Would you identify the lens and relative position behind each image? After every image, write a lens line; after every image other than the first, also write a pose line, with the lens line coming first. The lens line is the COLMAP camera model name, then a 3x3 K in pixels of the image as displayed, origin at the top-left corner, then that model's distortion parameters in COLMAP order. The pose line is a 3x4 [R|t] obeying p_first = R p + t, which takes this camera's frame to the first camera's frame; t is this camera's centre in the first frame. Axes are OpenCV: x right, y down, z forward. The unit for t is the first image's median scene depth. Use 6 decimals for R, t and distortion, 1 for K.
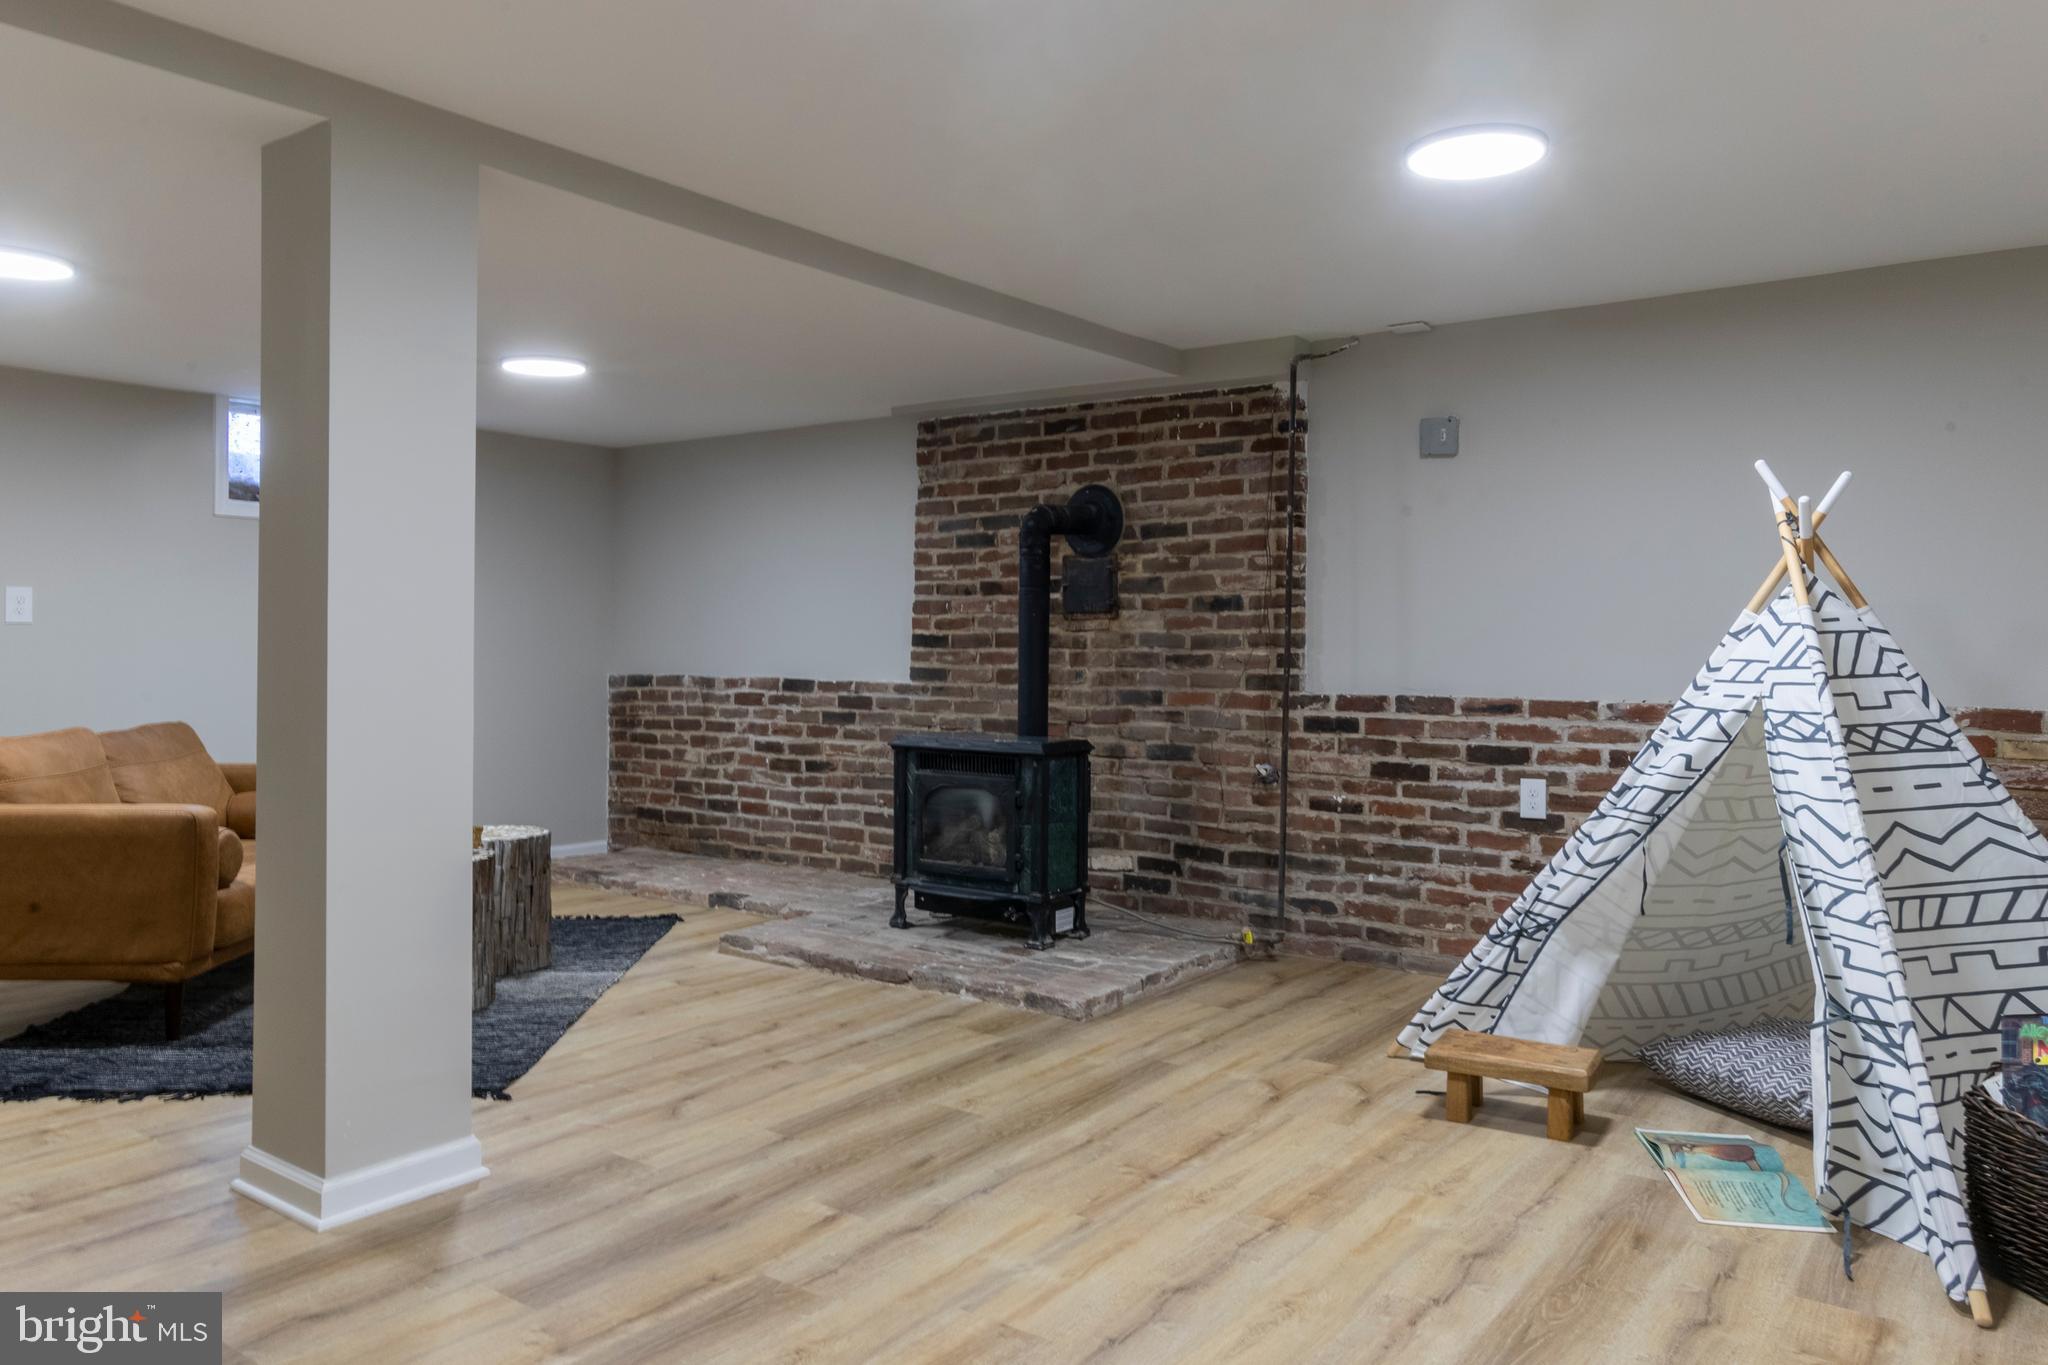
lens RADIAL K [[1453.1, 0, 1020.7], [0, 1453.1, 623.7], [0, 0, 1]] dist [0.000158, 0.001286]
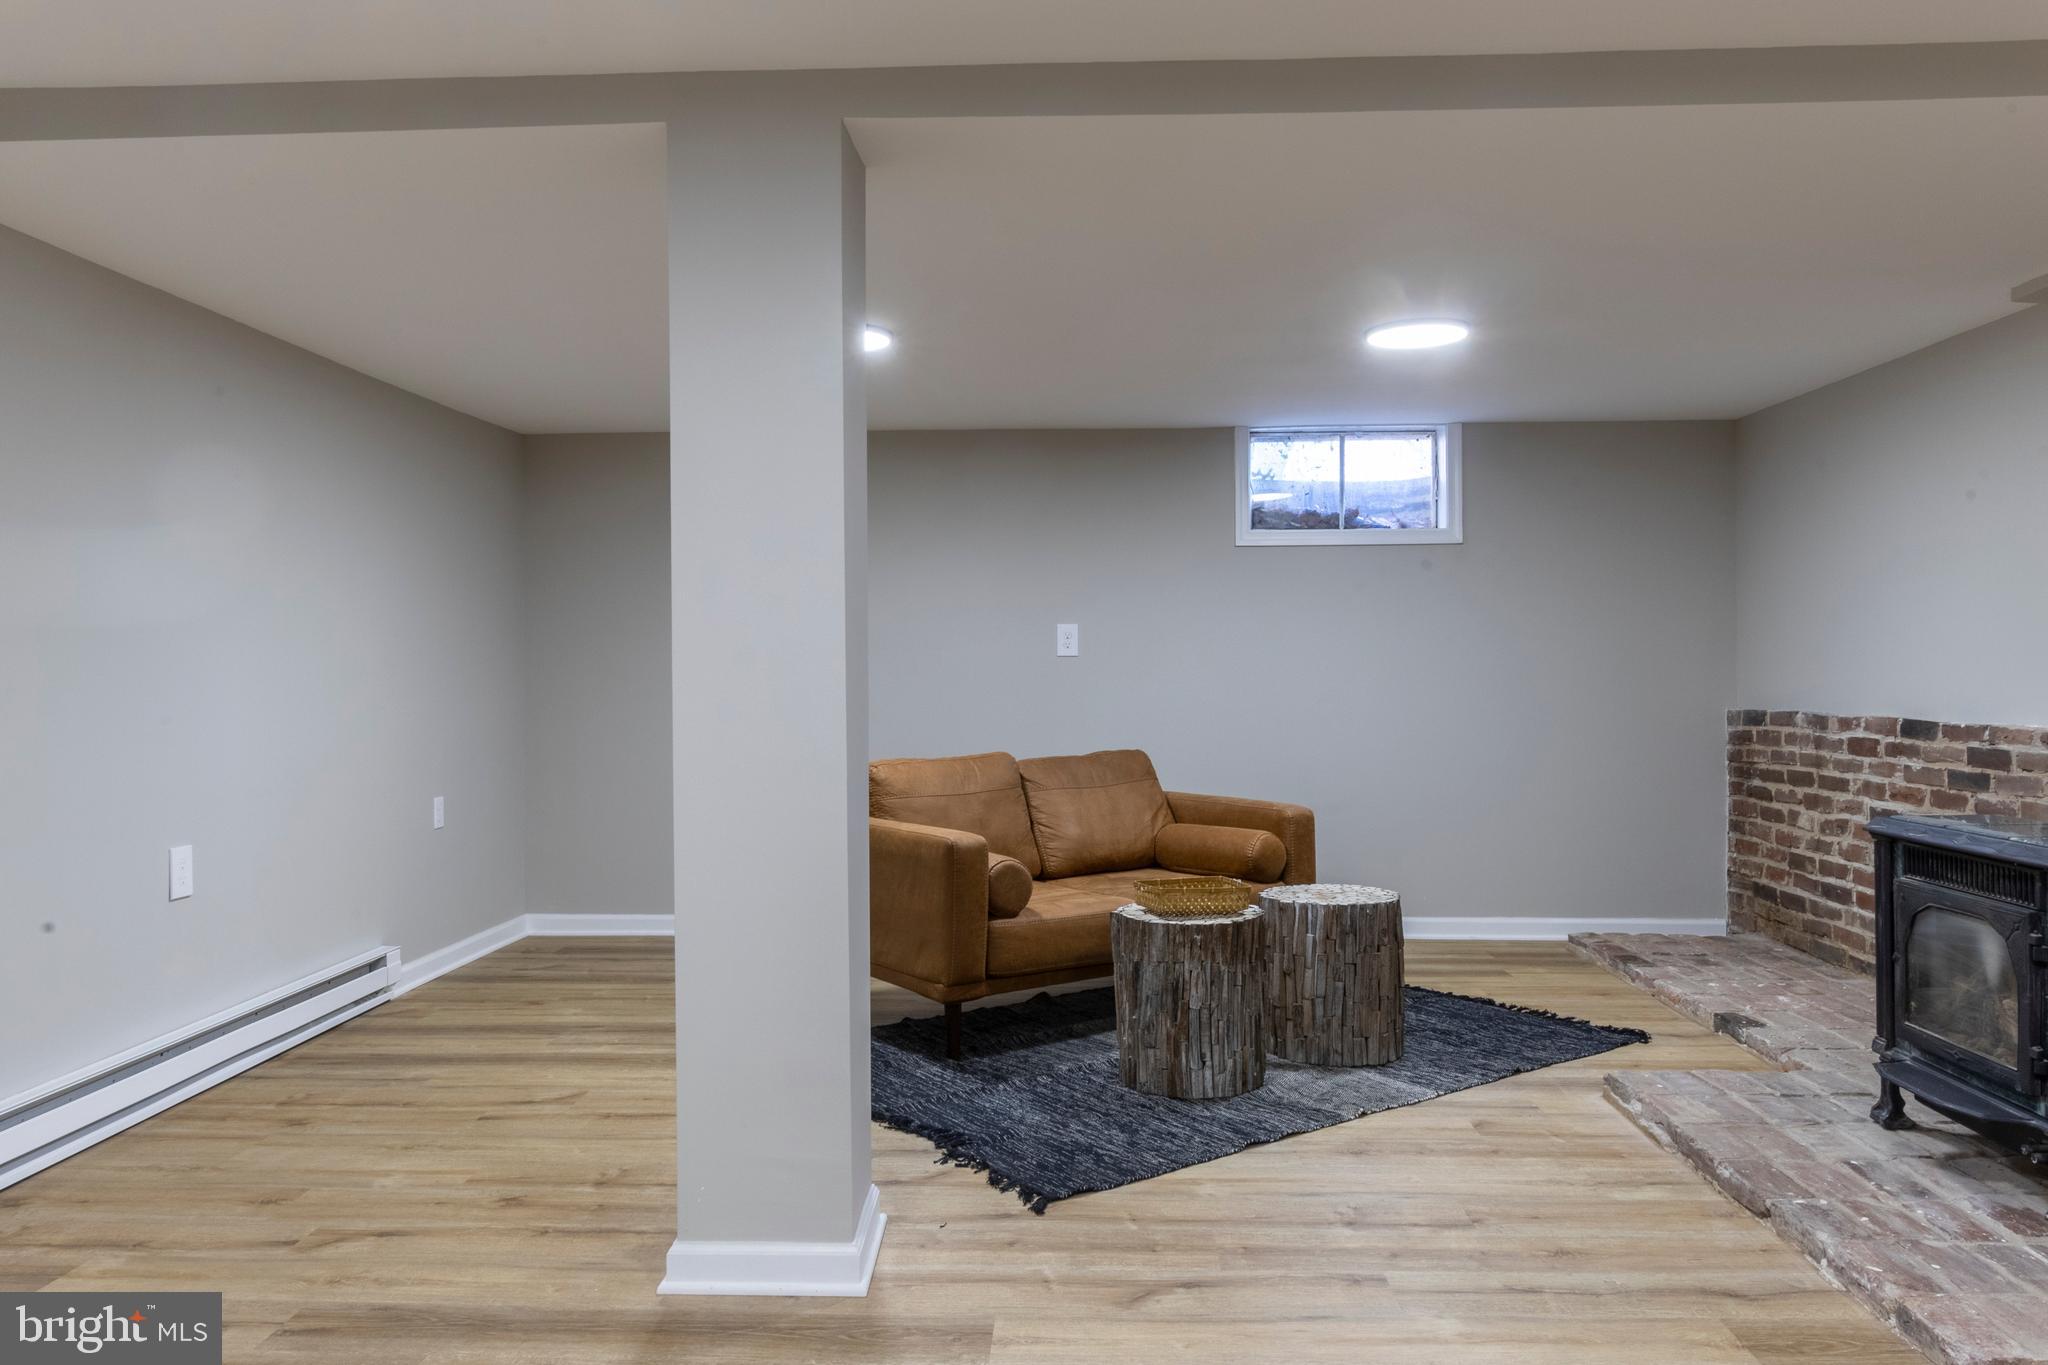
lens RADIAL K [[1459.8, 0, 1024.0], [0, 1459.8, 682.5], [0, 0, 1]] dist [0.001199, -0.001257]
pose [[0.553273, -0.000509, -0.833000, 0.213974], [0.019200, 0.999742, 0.012141, 0.005012], [0.832779, -0.022711, 0.553140, 0.324225]]
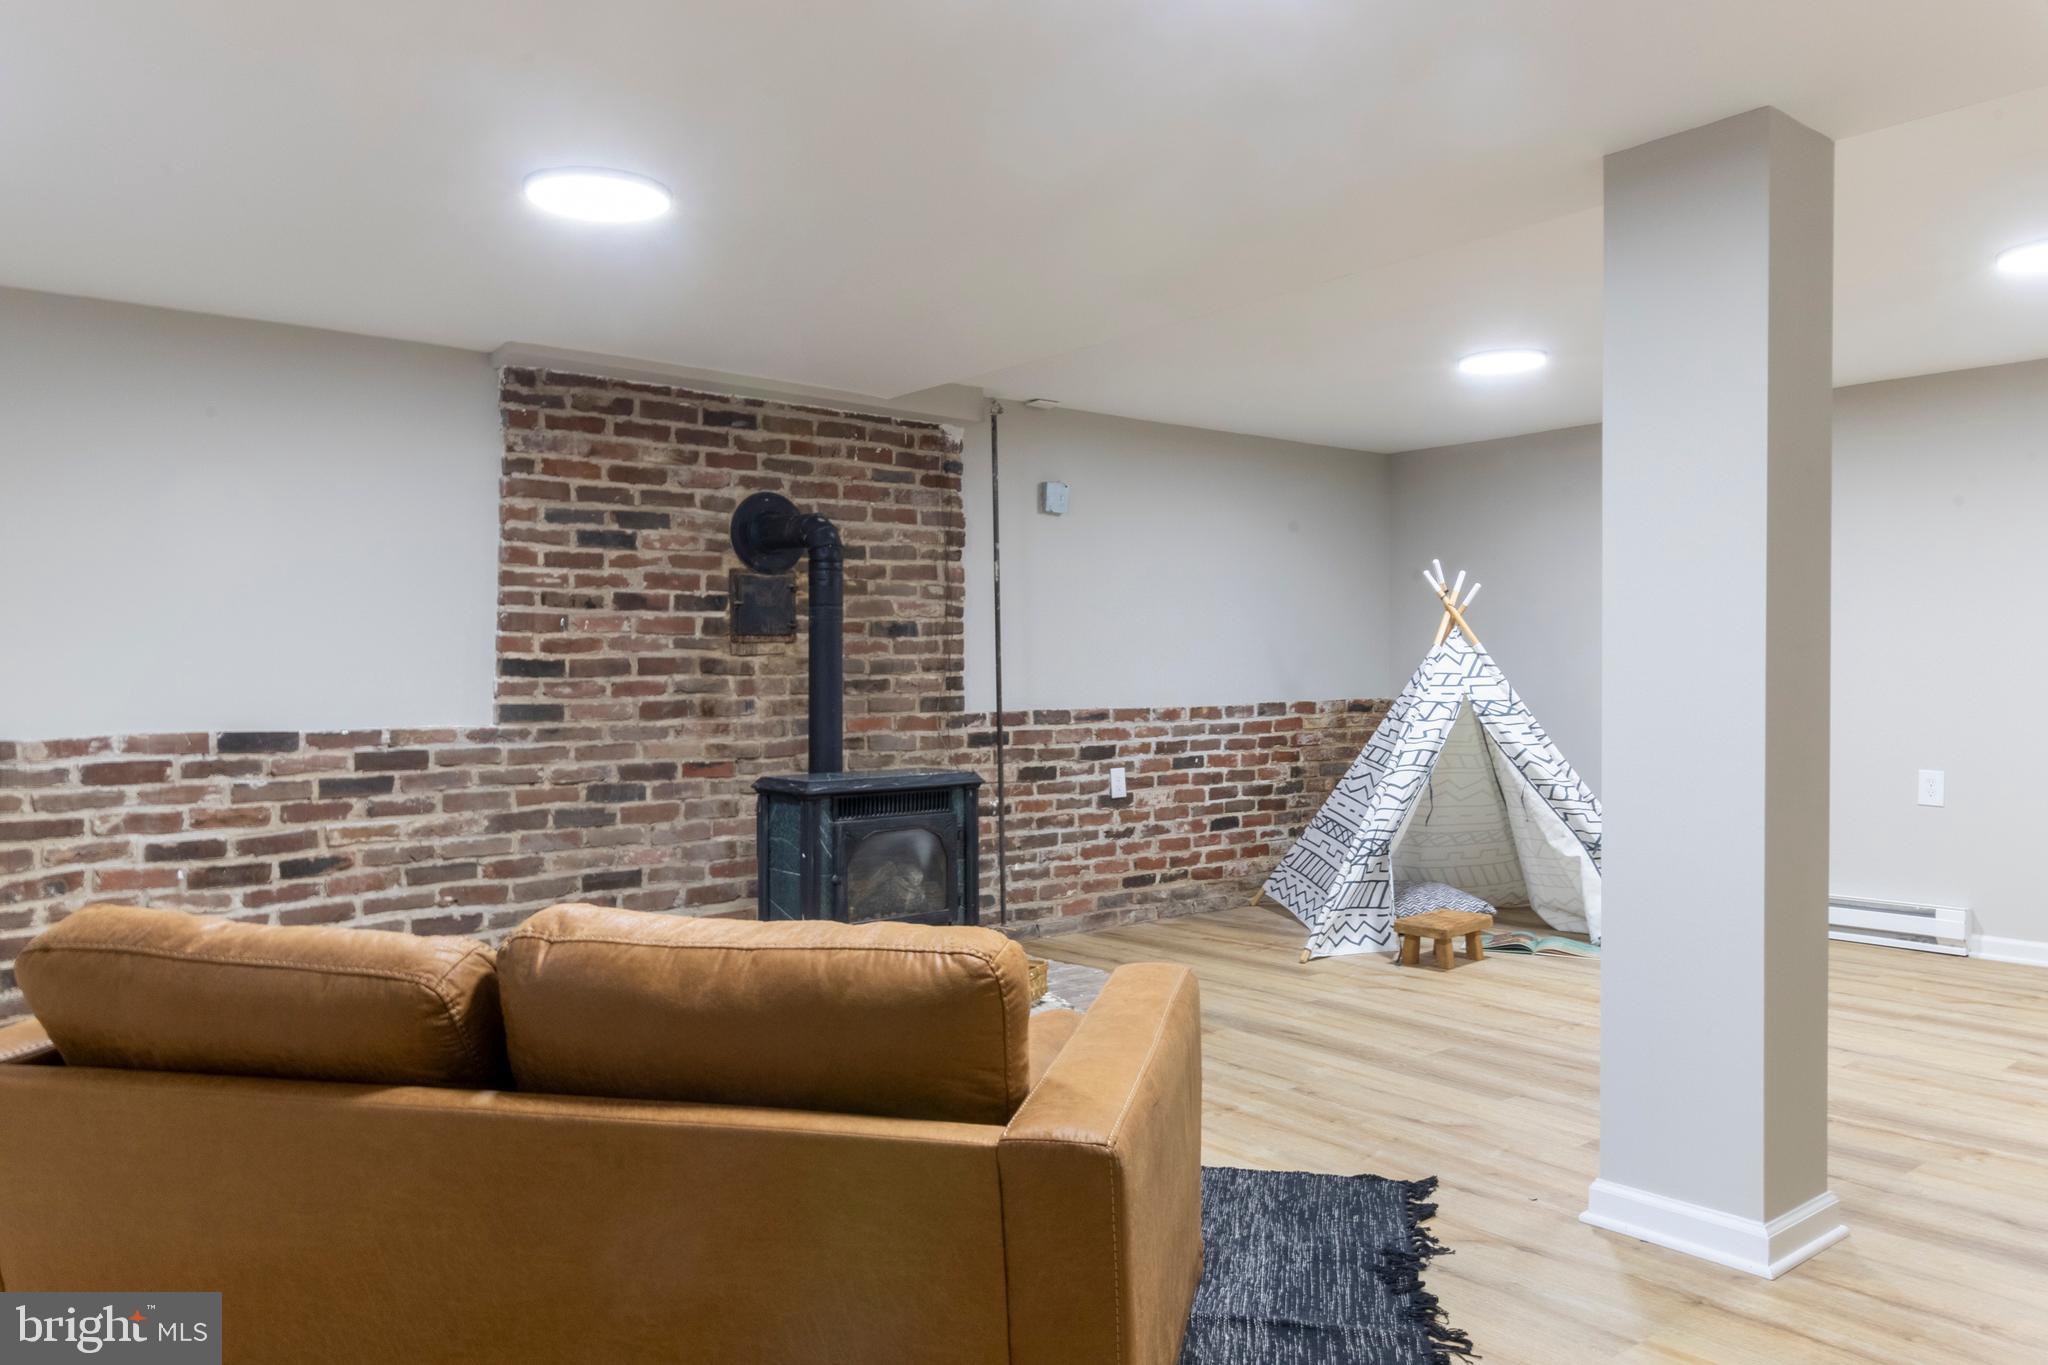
lens RADIAL K [[1411.8, 0, 1024.0], [0, 1411.8, 682.5], [0, 0, 1]] dist [-0.000417, -0.001321]
pose [[0.250733, -0.014309, 0.967950, -0.759727], [-0.005714, 0.999851, 0.016260, 0.006696], [-0.968039, -0.009607, 0.250614, 0.629540]]
